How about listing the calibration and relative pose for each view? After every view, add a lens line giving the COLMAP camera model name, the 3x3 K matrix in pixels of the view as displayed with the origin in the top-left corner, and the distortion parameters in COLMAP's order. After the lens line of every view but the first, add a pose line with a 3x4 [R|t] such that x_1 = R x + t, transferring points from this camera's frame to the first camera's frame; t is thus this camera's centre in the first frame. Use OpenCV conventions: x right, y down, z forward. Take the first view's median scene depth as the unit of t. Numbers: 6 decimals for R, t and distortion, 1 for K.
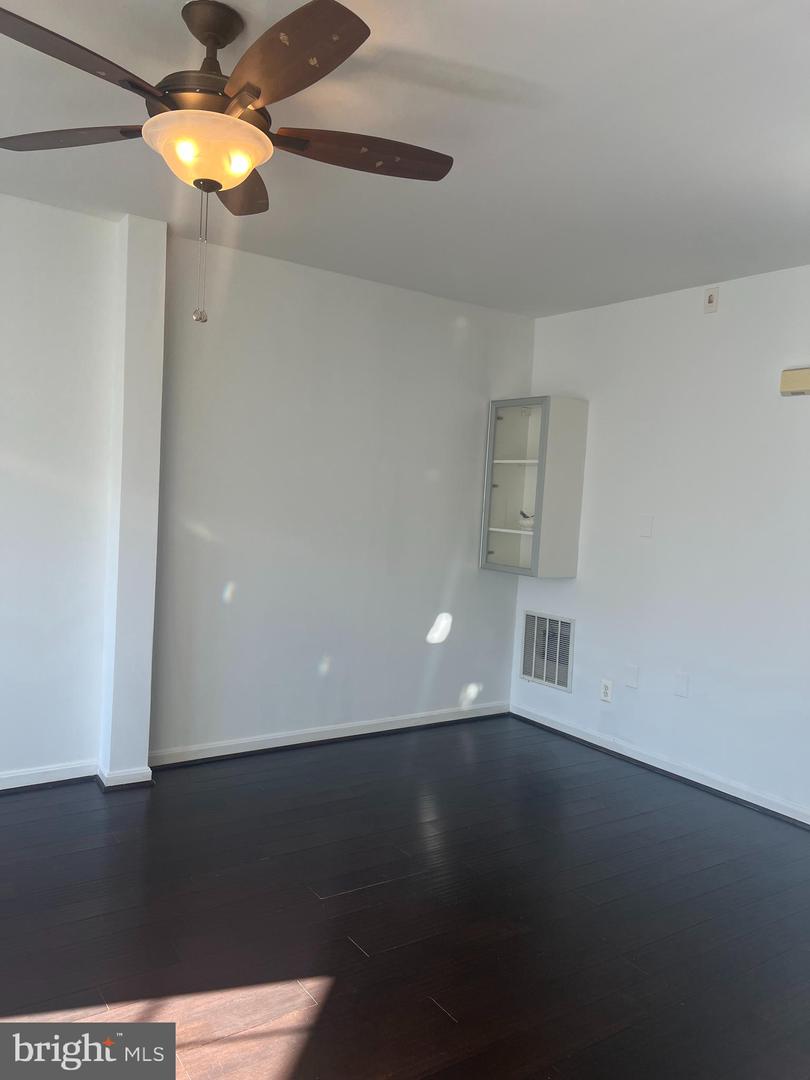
lens RADIAL K [[806.9, 0, 405.3], [0, 806.9, 540.6], [0, 0, 1]] dist [0.070476, -0.076299]
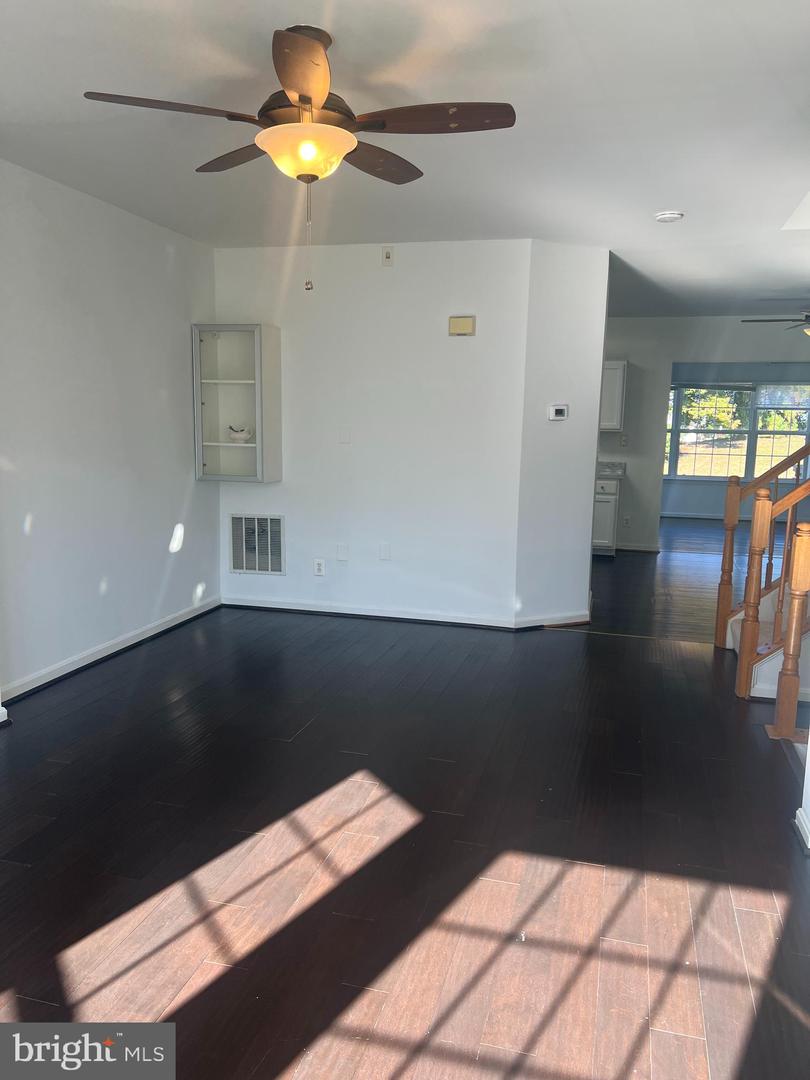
lens RADIAL K [[806.9, 0, 407.4], [0, 806.9, 541.1], [0, 0, 1]] dist [0.070476, -0.076299]
pose [[0.771973, -0.136121, 0.620910, -0.389753], [0.062154, 0.988286, 0.139384, -0.020226], [-0.632610, -0.069009, 0.771390, -0.043308]]
